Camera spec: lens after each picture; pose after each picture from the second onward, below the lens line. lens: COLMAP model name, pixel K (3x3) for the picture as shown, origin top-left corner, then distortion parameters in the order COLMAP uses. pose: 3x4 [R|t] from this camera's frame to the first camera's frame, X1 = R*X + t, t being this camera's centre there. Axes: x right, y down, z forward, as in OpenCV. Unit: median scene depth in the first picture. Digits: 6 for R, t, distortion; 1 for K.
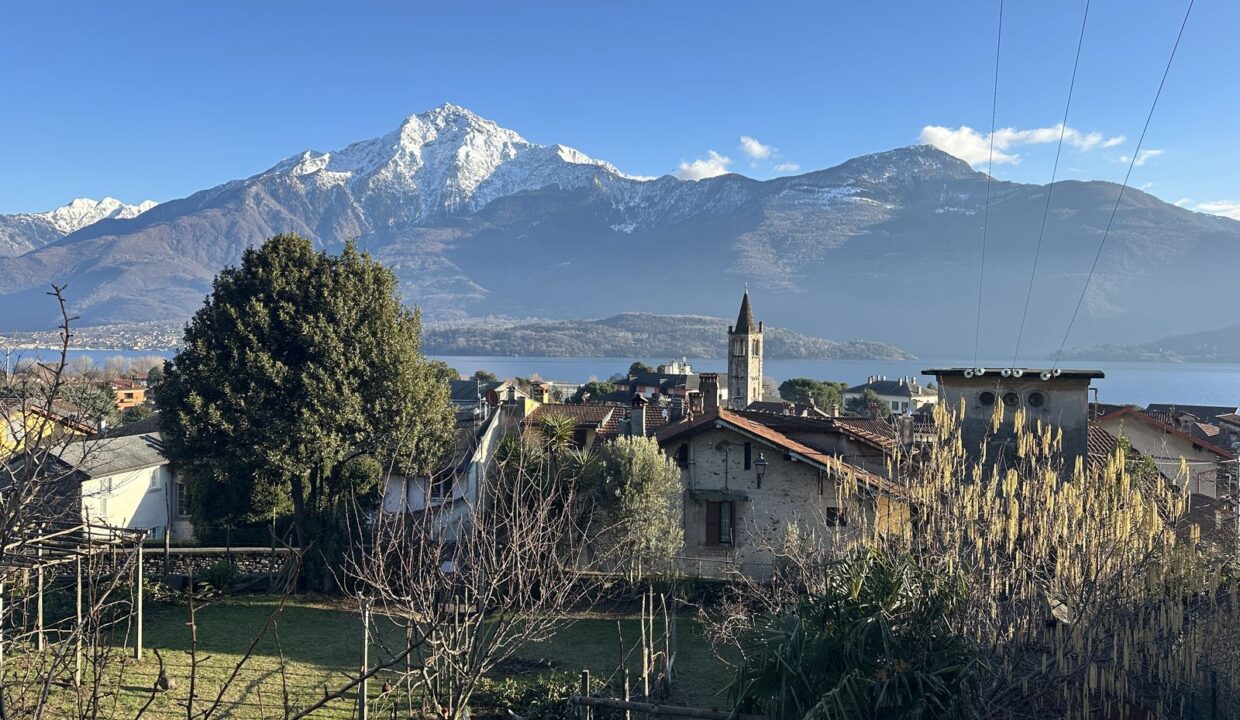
lens RADIAL K [[912.2, 0, 616.9], [0, 912.2, 365.7], [0, 0, 1]] dist [0.148933, -0.242233]
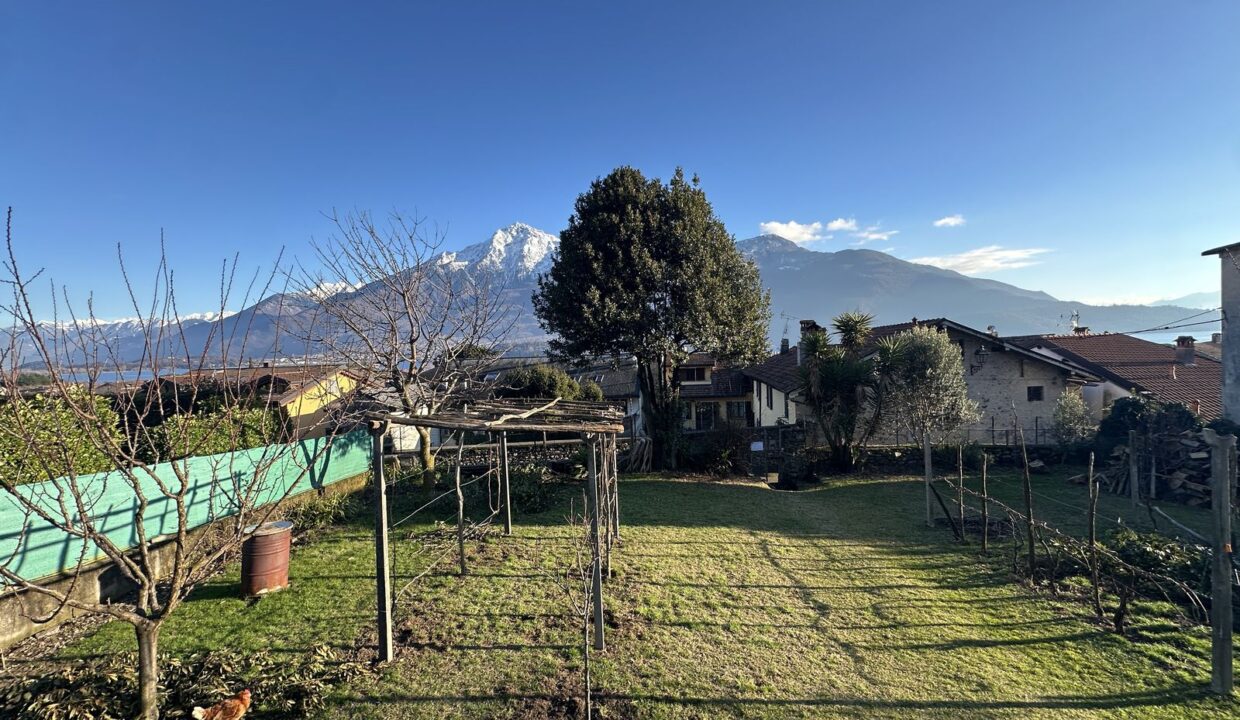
lens RADIAL K [[492.0, 0, 620.0], [0, 492.0, 360.0], [0, 0, 1]] dist [-0.004130, -0.000055]
pose [[0.998794, -0.047361, 0.012930, -0.348911], [0.047318, 0.998873, 0.003666, 0.090359], [-0.013089, -0.003049, 0.999910, 0.343218]]
